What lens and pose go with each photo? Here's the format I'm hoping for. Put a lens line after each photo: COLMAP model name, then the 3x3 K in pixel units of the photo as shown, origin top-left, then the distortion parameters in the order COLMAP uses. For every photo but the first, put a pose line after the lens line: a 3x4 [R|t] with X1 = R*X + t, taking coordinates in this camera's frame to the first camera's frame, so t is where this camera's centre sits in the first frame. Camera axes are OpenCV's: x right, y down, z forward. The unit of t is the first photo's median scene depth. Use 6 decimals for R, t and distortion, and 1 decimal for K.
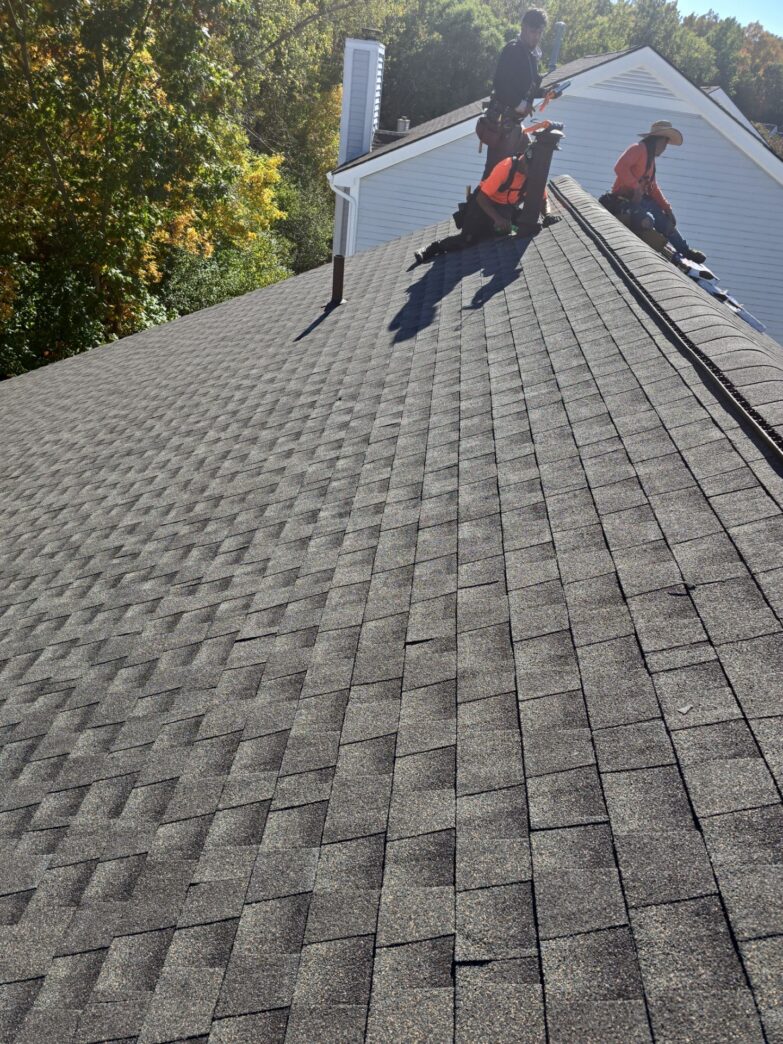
lens RADIAL K [[751.8, 0, 391.5], [0, 751.8, 522.0], [0, 0, 1]] dist [0.081148, -0.078869]
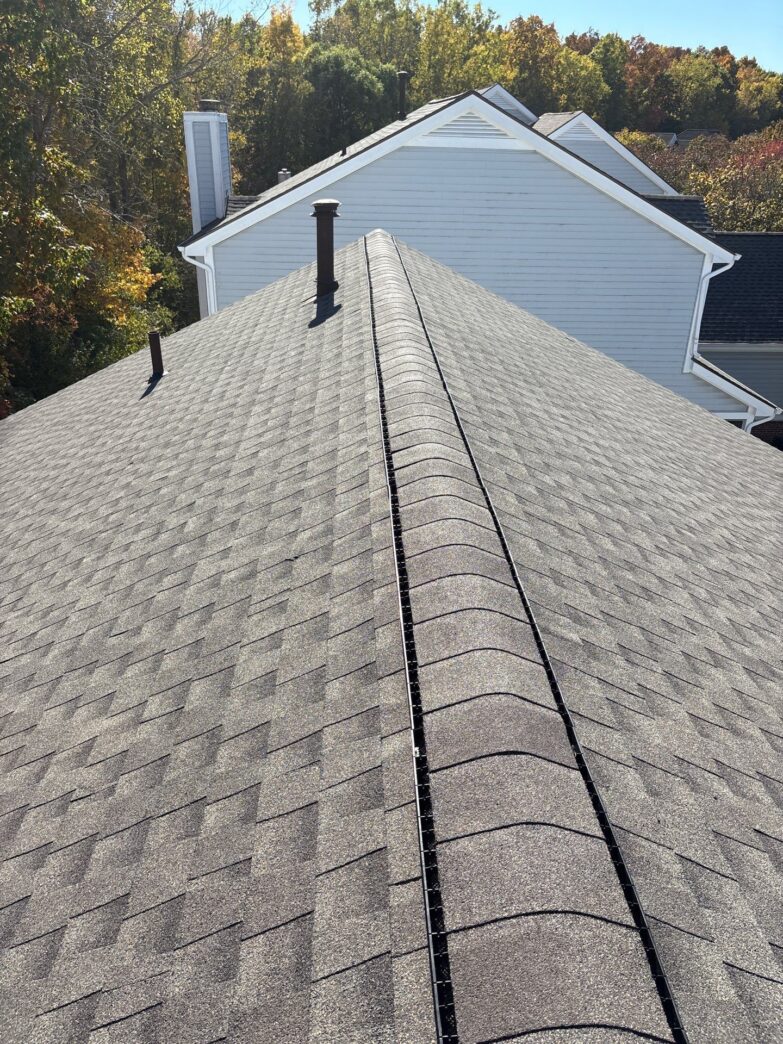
lens RADIAL K [[842.8, 0, 391.5], [0, 842.8, 522.0], [0, 0, 1]] dist [0.083509, -0.129874]
pose [[0.987656, -0.139885, 0.070487, 0.063867], [0.145457, 0.986016, -0.081326, 0.023585], [-0.058125, 0.090575, 0.994192, -0.075282]]
